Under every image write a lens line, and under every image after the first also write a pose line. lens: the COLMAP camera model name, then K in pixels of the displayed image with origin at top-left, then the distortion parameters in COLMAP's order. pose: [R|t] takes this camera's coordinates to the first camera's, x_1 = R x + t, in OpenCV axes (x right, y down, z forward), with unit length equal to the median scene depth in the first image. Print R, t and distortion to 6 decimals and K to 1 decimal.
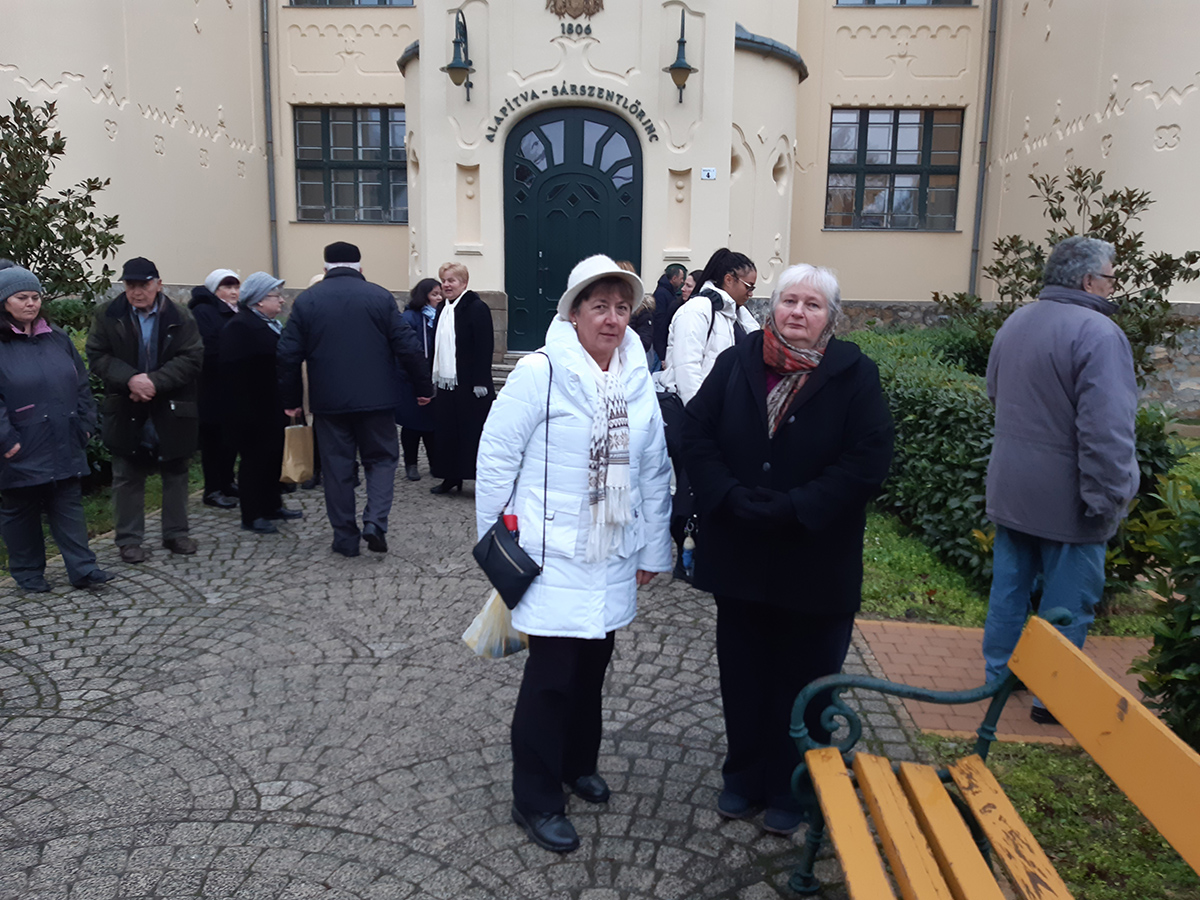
lens RADIAL K [[913.4, 0, 601.5], [0, 913.4, 448.4], [0, 0, 1]] dist [0.034316, -0.034440]
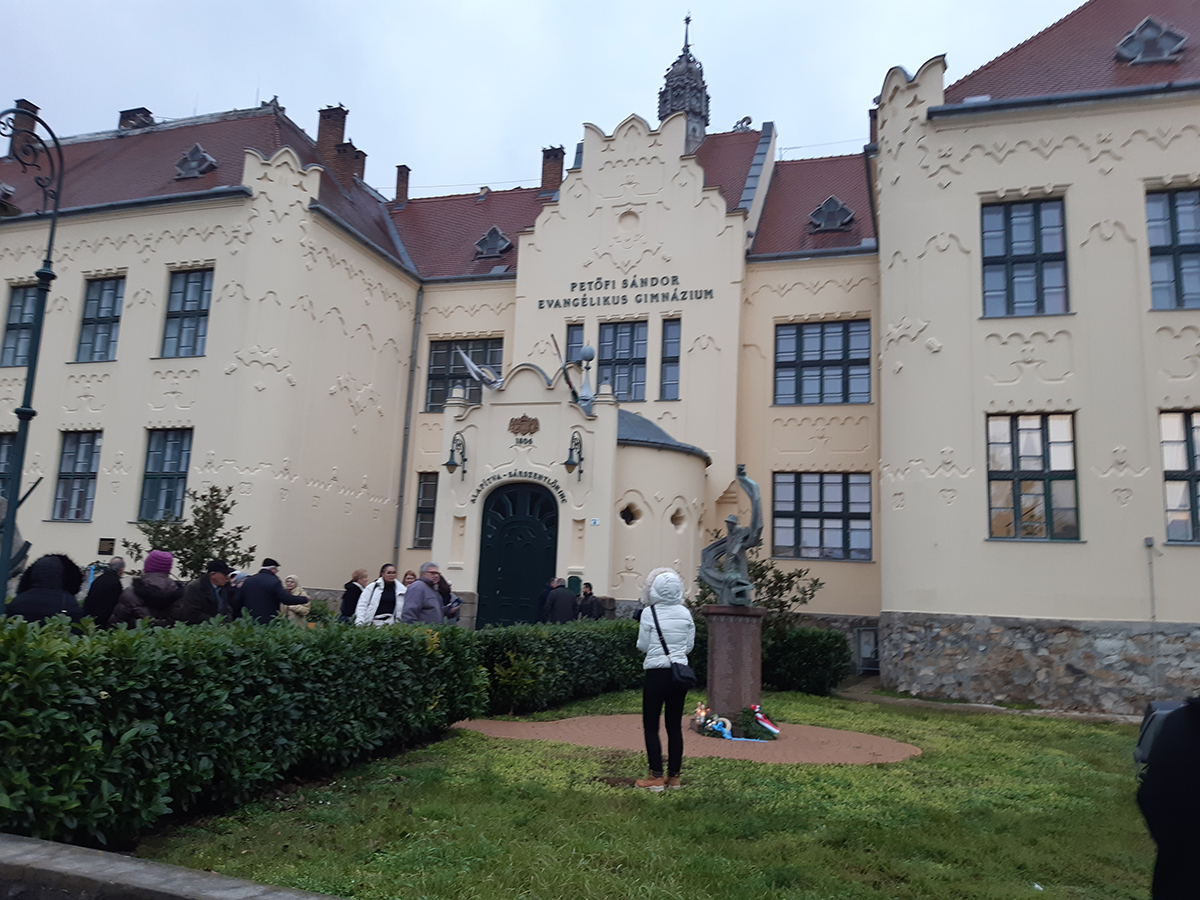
lens RADIAL K [[913.4, 0, 601.6], [0, 913.4, 446.5], [0, 0, 1]] dist [0.034316, -0.034440]
pose [[0.972776, -0.014653, -0.231284, 0.496933], [-0.066628, 0.938180, -0.339676, 0.120775], [0.221963, 0.345838, 0.911662, -0.508480]]
